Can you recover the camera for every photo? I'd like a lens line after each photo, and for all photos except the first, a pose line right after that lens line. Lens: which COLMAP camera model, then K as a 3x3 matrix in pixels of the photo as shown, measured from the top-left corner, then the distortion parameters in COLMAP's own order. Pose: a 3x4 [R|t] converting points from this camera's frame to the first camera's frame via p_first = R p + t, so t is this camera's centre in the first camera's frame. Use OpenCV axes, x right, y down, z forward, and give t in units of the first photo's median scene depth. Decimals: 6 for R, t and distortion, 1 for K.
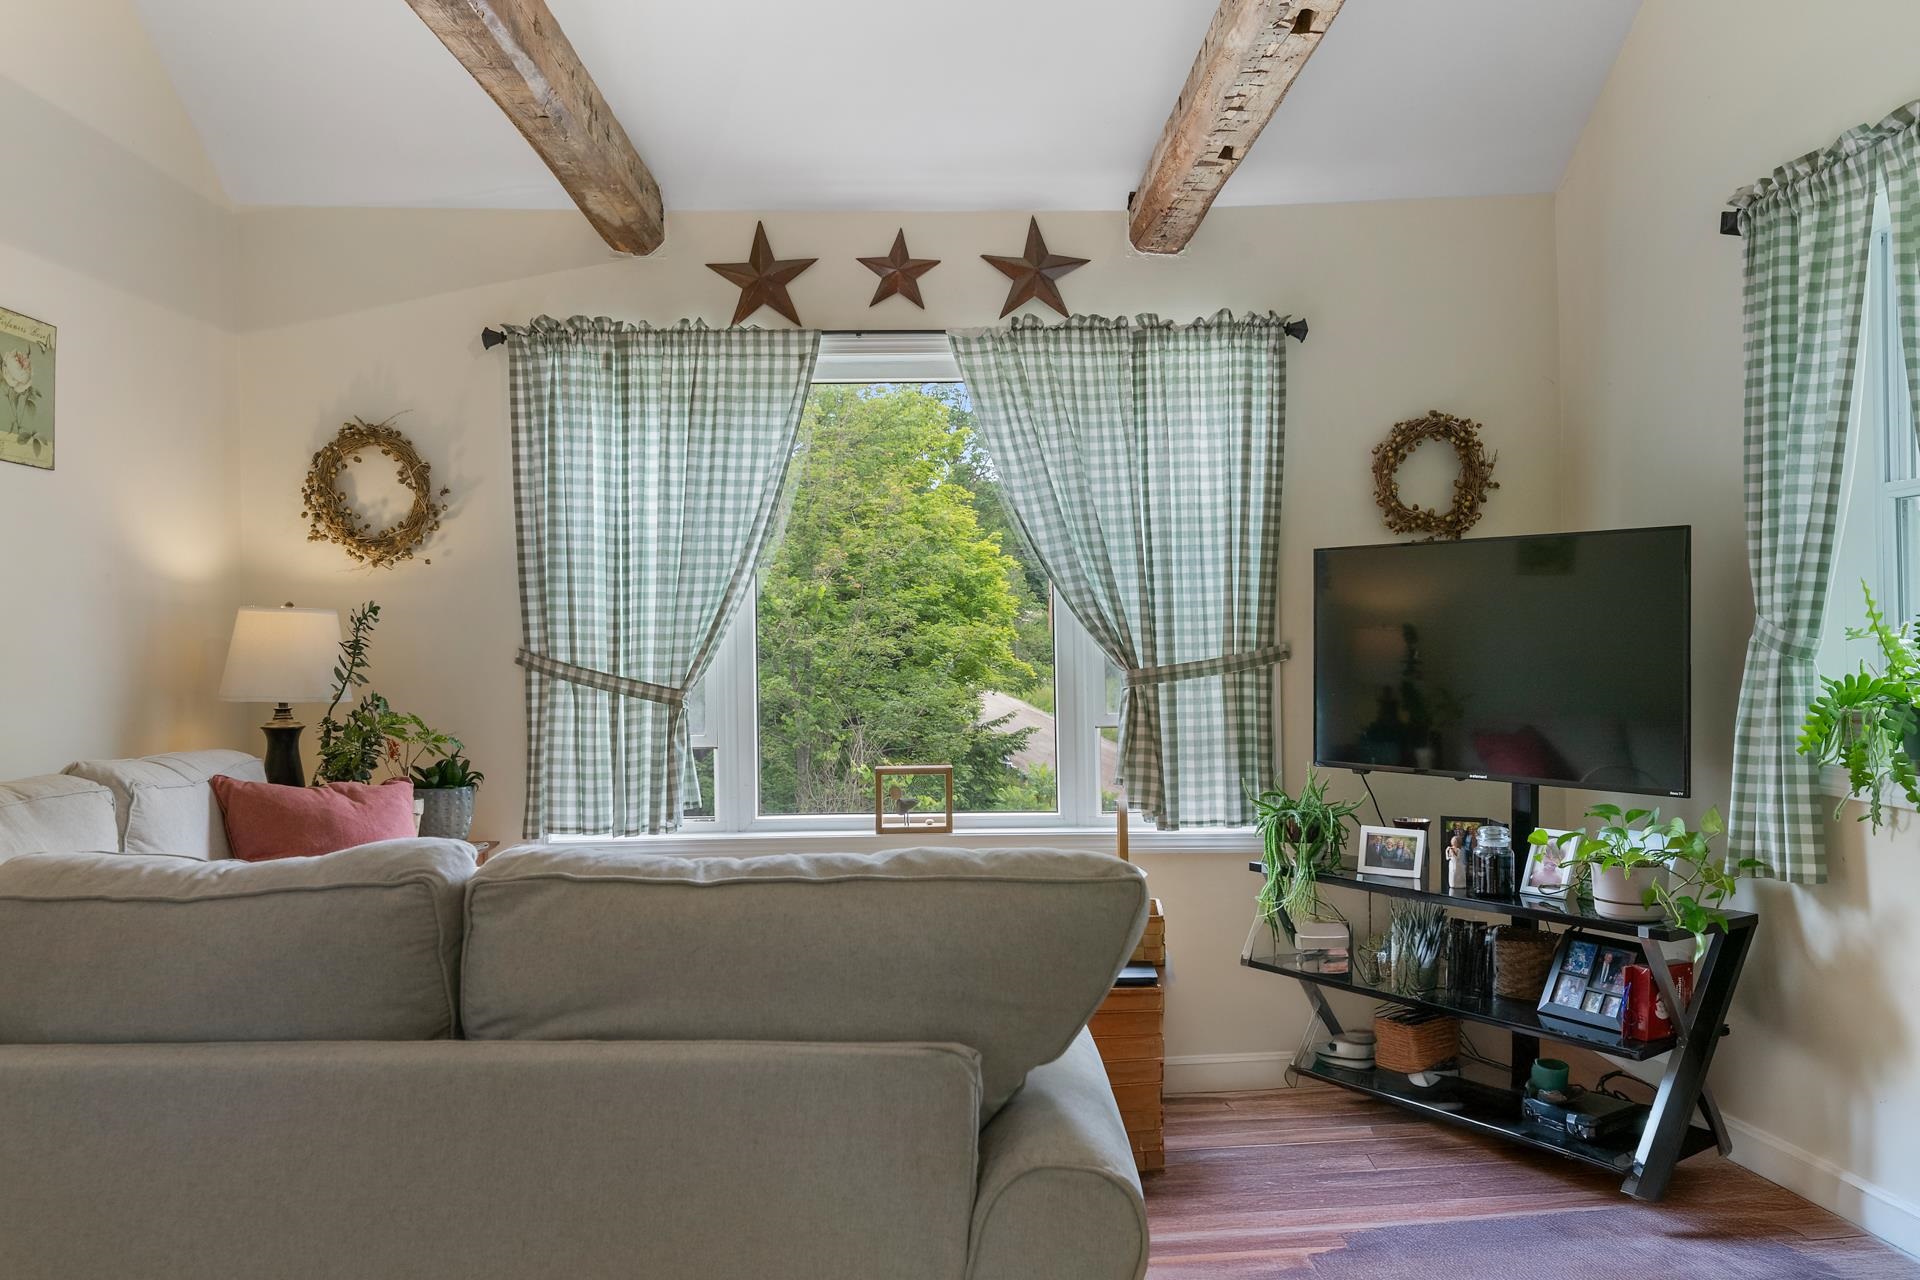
lens RADIAL K [[1483.2, 0, 929.5], [0, 1483.2, 630.7], [0, 0, 1]] dist [0.013249, 0.006118]
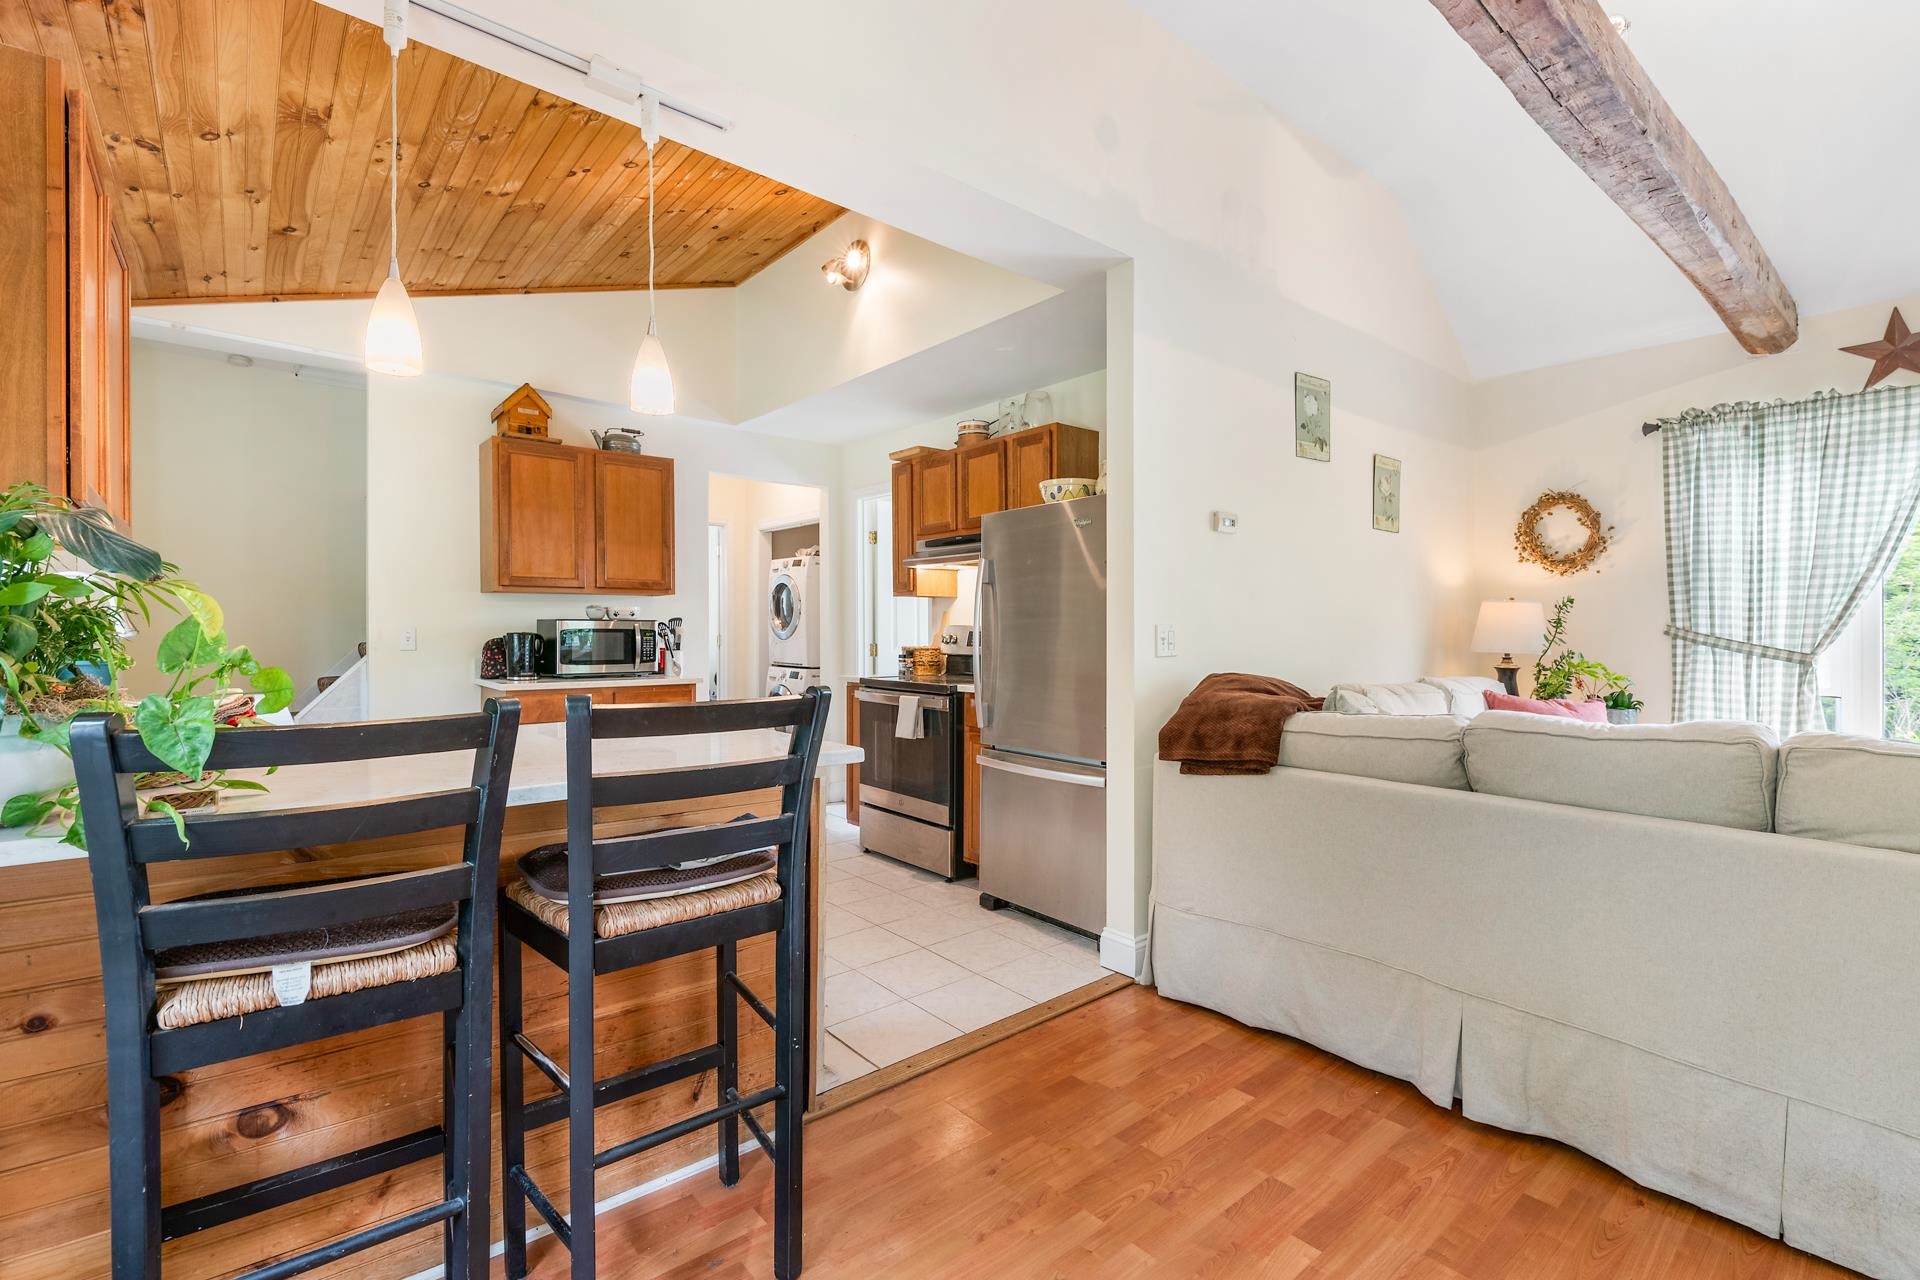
lens RADIAL K [[849.9, 0, 976.7], [0, 849.9, 638.6], [0, 0, 1]] dist [0.001243, -0.004634]
pose [[0.646794, 0.014564, -0.762525, -0.065443], [-0.000218, 0.999821, 0.018912, 0.009874], [0.762664, -0.012065, 0.646682, -0.133088]]
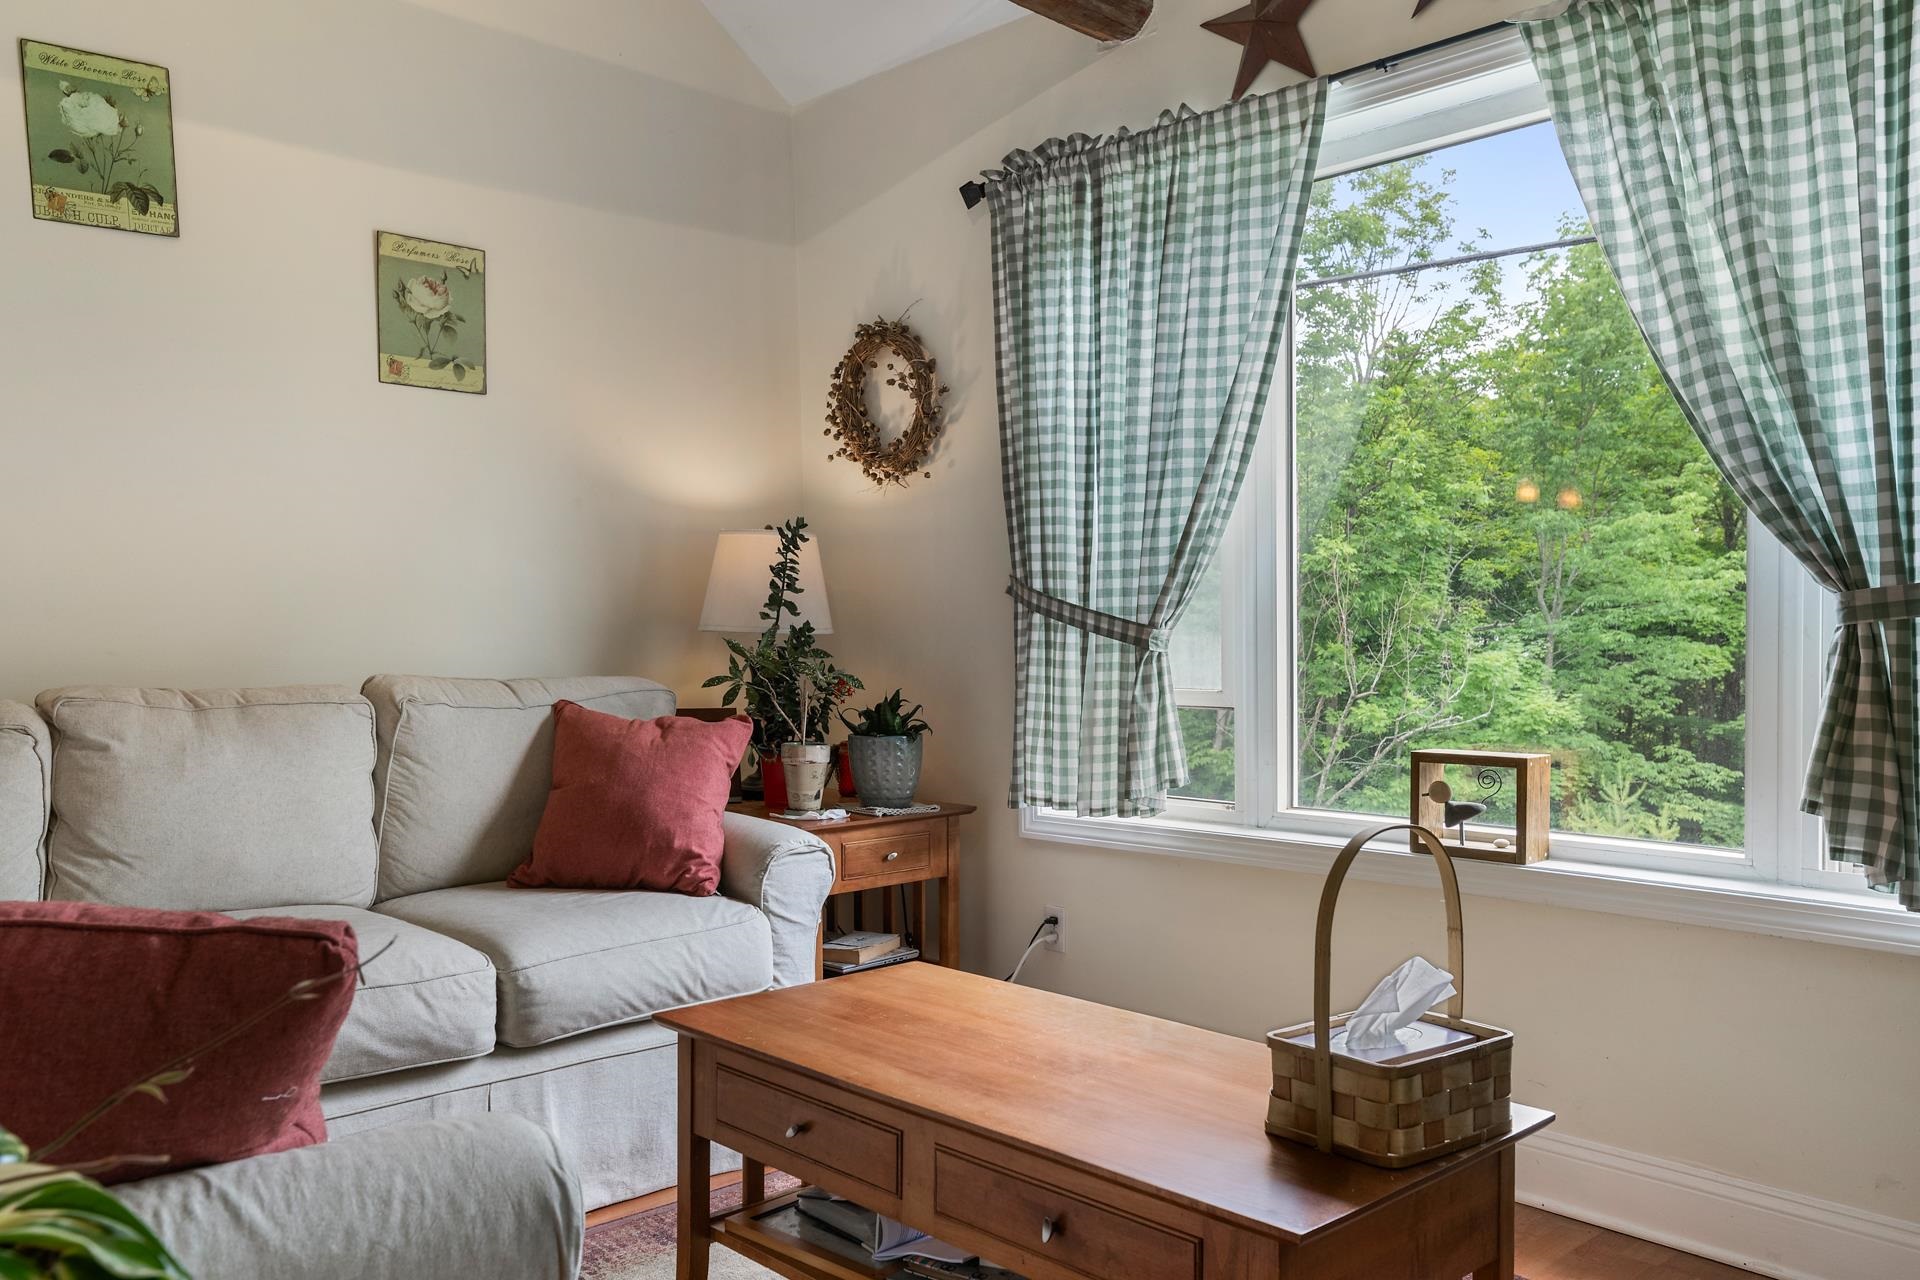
lens RADIAL K [[1439.1, 0, 996.2], [0, 1439.1, 699.3], [0, 0, 1]] dist [0.000915, -0.007079]
pose [[0.692201, 0.040637, -0.720559, 0.294882], [0.000878, 0.998365, 0.057148, 0.035395], [0.721704, -0.040191, 0.691034, 0.449974]]
